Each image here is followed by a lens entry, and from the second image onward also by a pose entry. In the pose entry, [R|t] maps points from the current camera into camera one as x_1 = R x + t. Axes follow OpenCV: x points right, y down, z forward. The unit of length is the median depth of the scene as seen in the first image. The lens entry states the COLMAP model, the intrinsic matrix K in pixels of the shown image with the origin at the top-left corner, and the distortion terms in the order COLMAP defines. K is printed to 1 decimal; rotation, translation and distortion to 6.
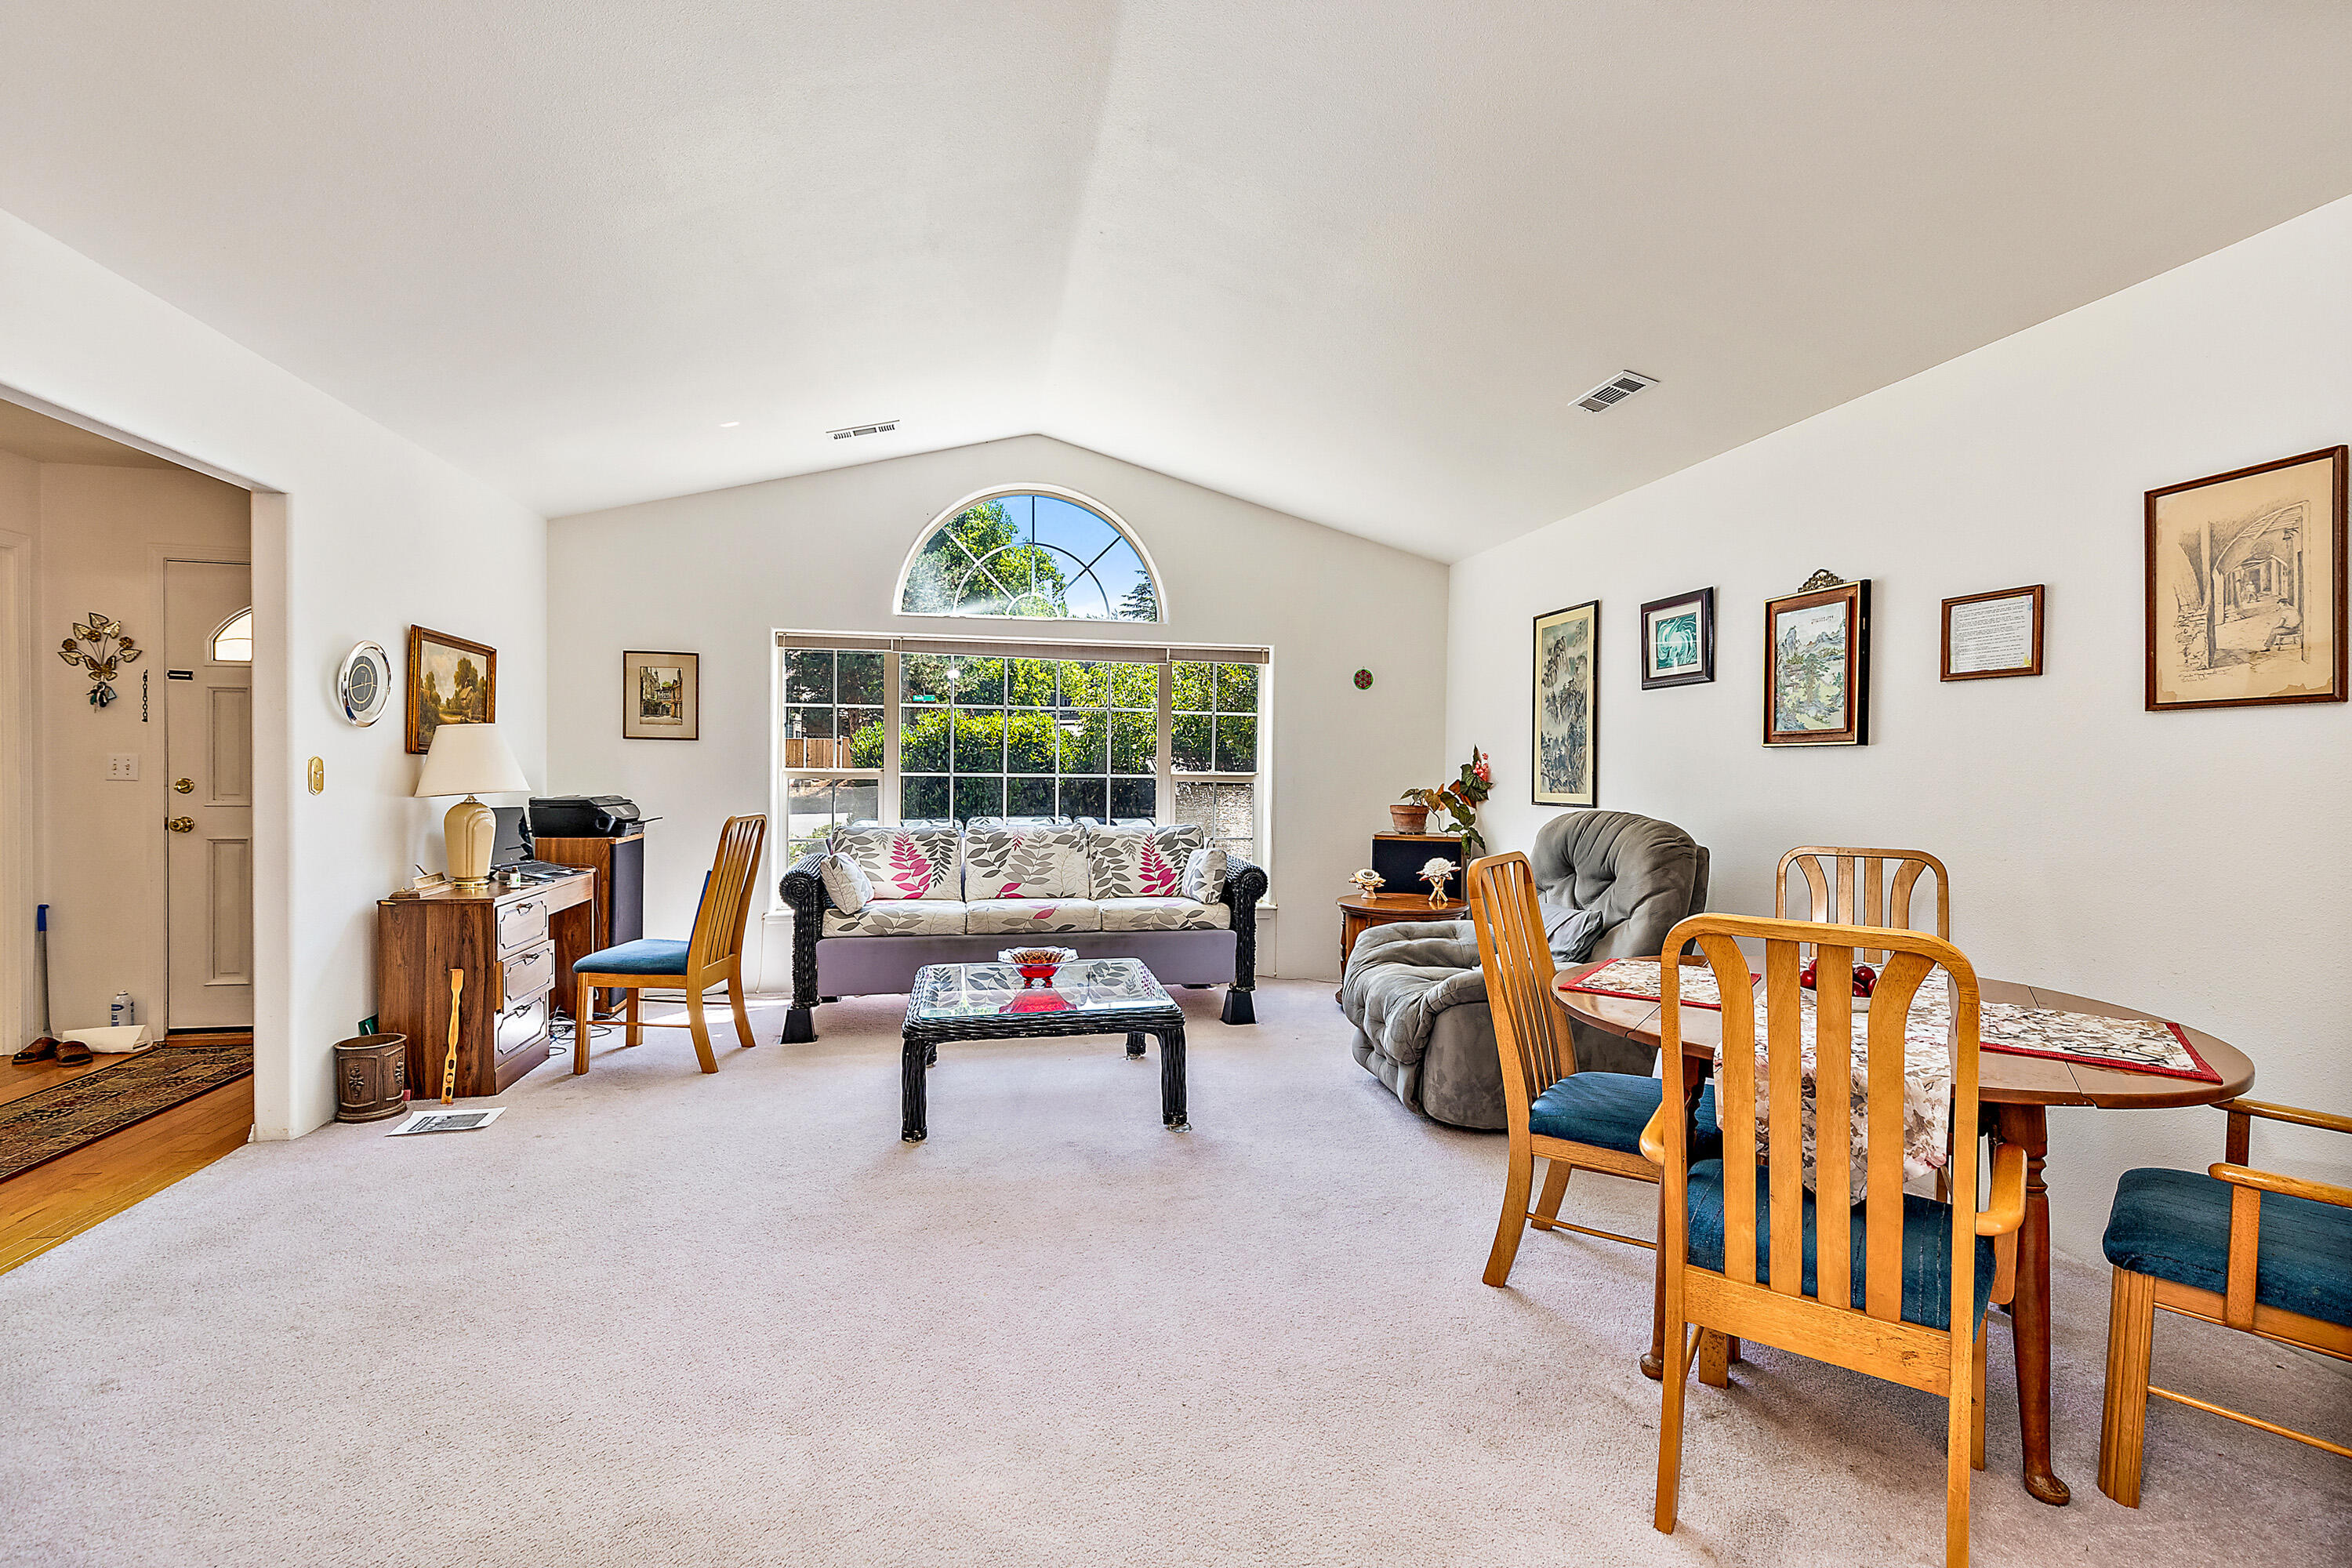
lens RADIAL K [[1067.6, 0, 1179.7], [0, 1067.6, 779.7], [0, 0, 1]] dist [0.006782, -0.002002]
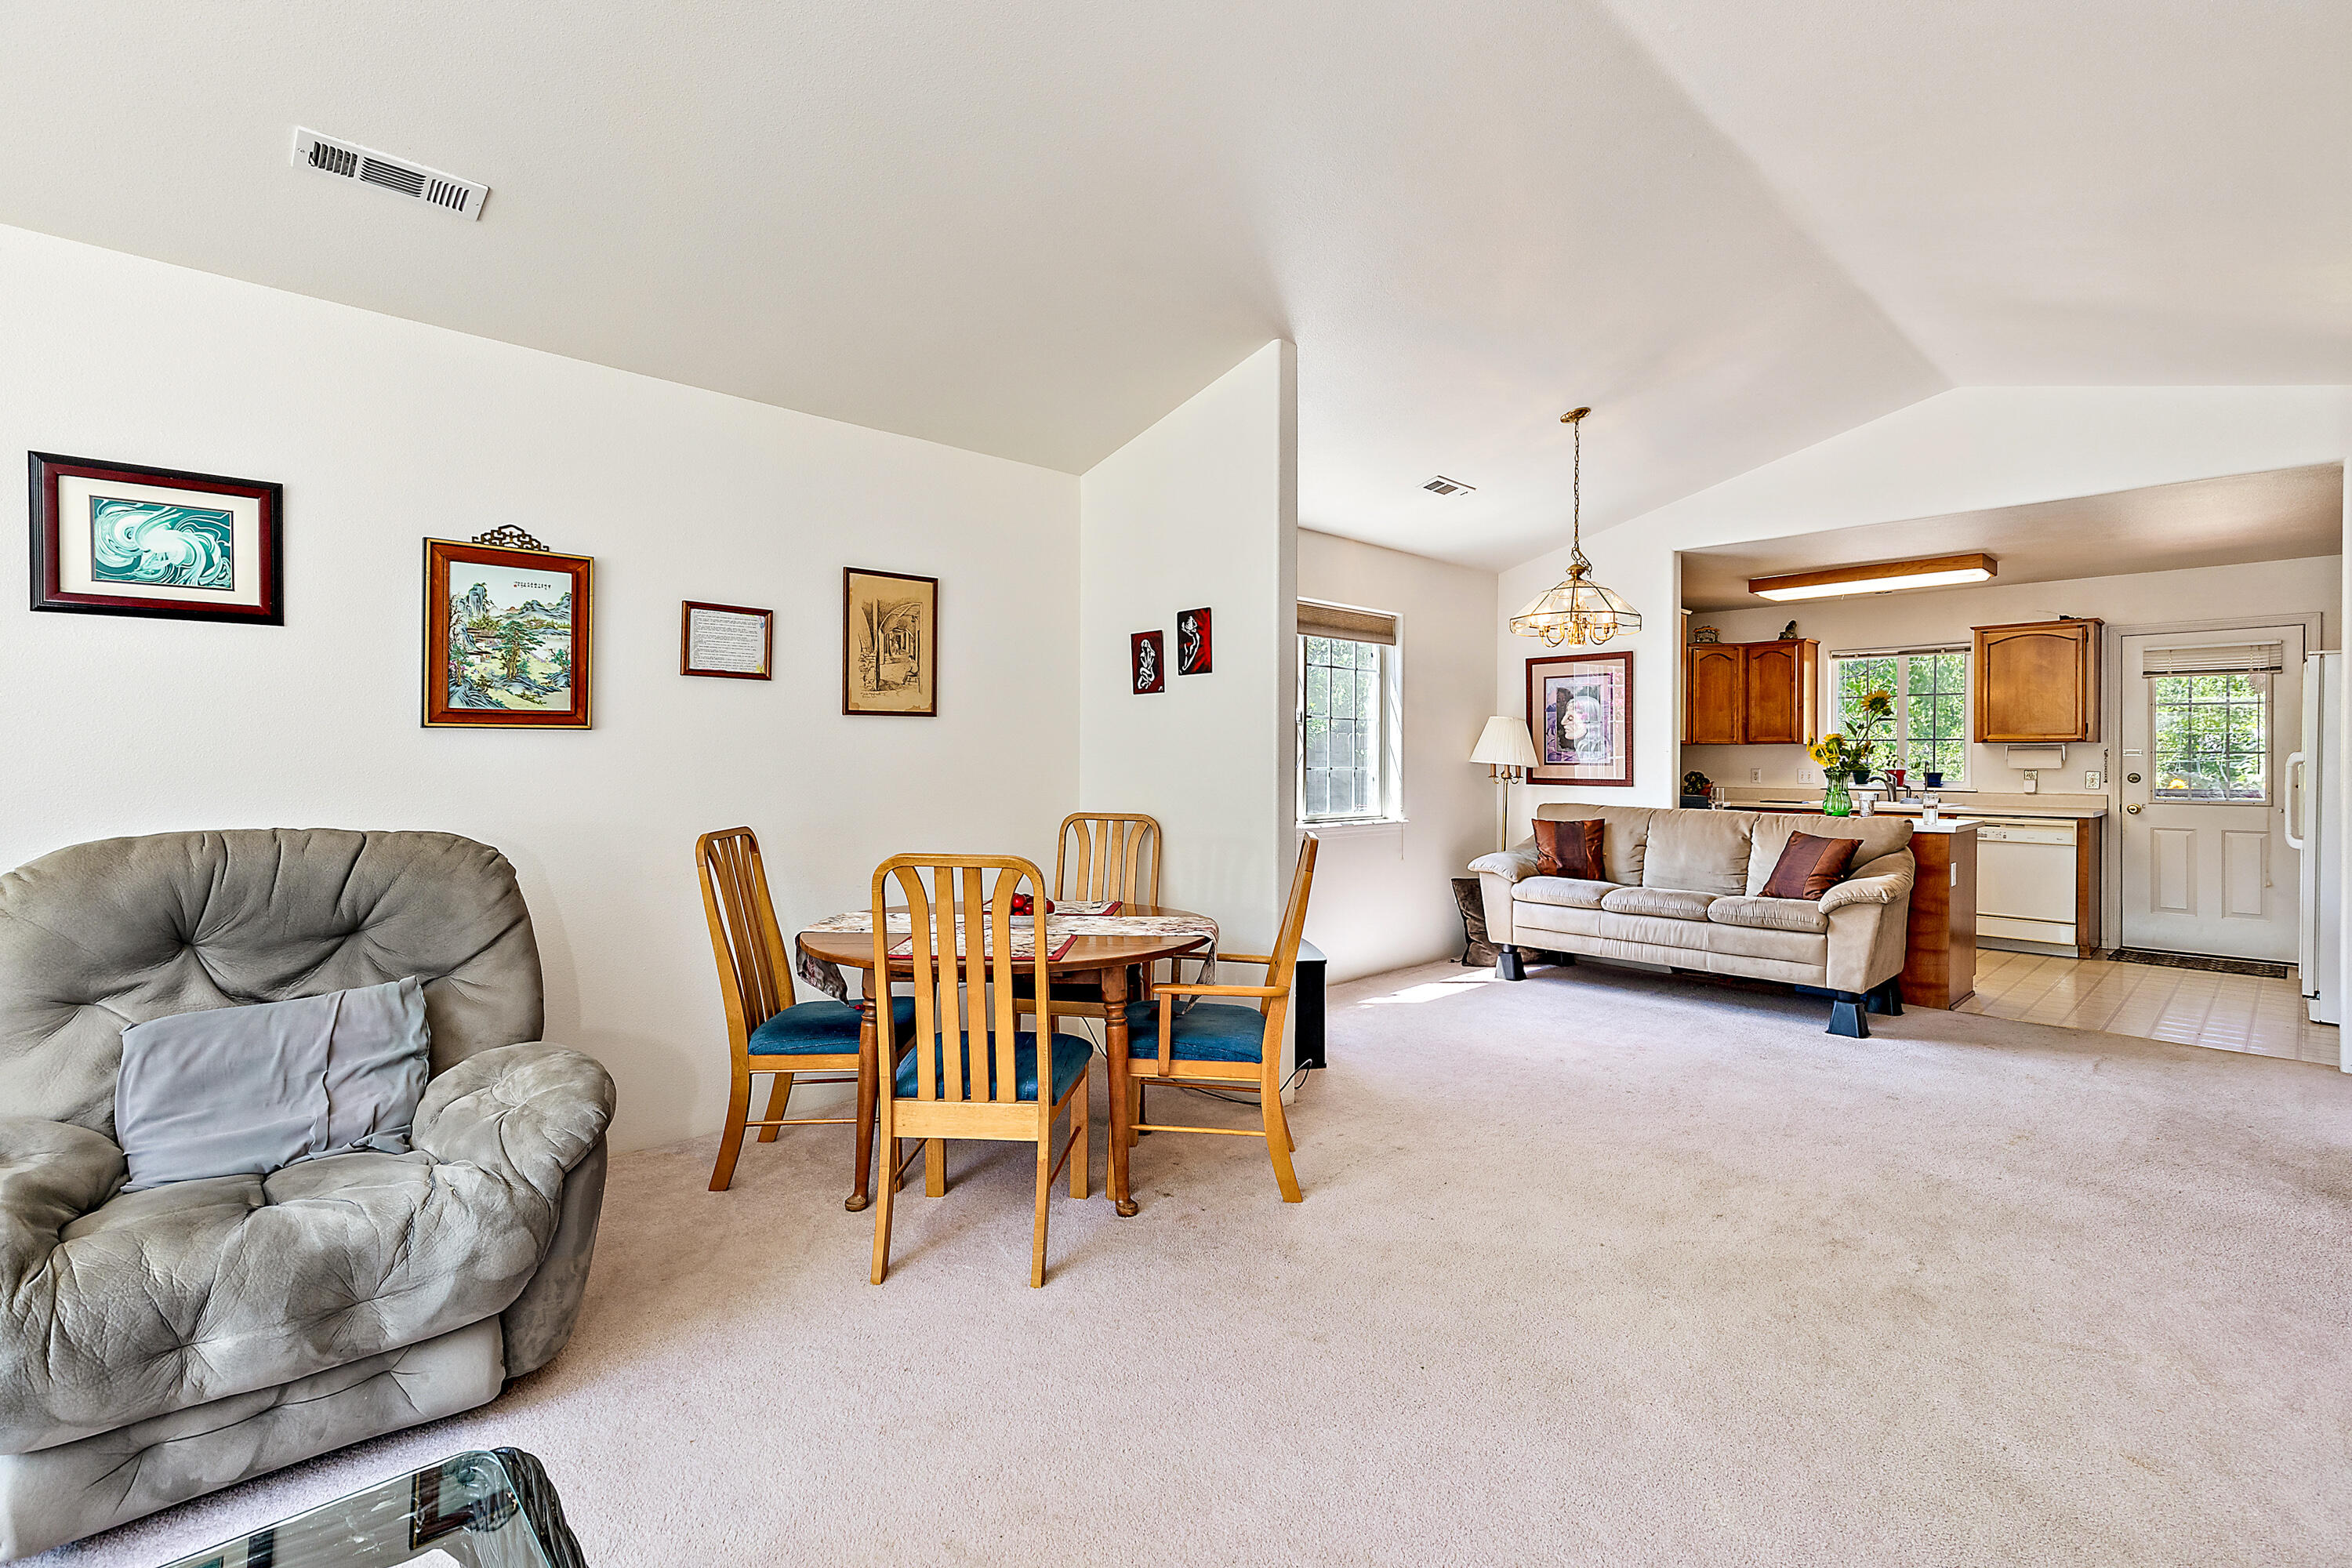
lens RADIAL K [[1067.6, 0, 1187.7], [0, 1067.6, 756.6], [0, 0, 1]] dist [0.006782, -0.002002]
pose [[-0.550141, -0.012936, 0.834972, -0.352522], [0.003979, 0.999828, 0.018112, -0.018032], [-0.835062, 0.013286, -0.549995, 0.835197]]
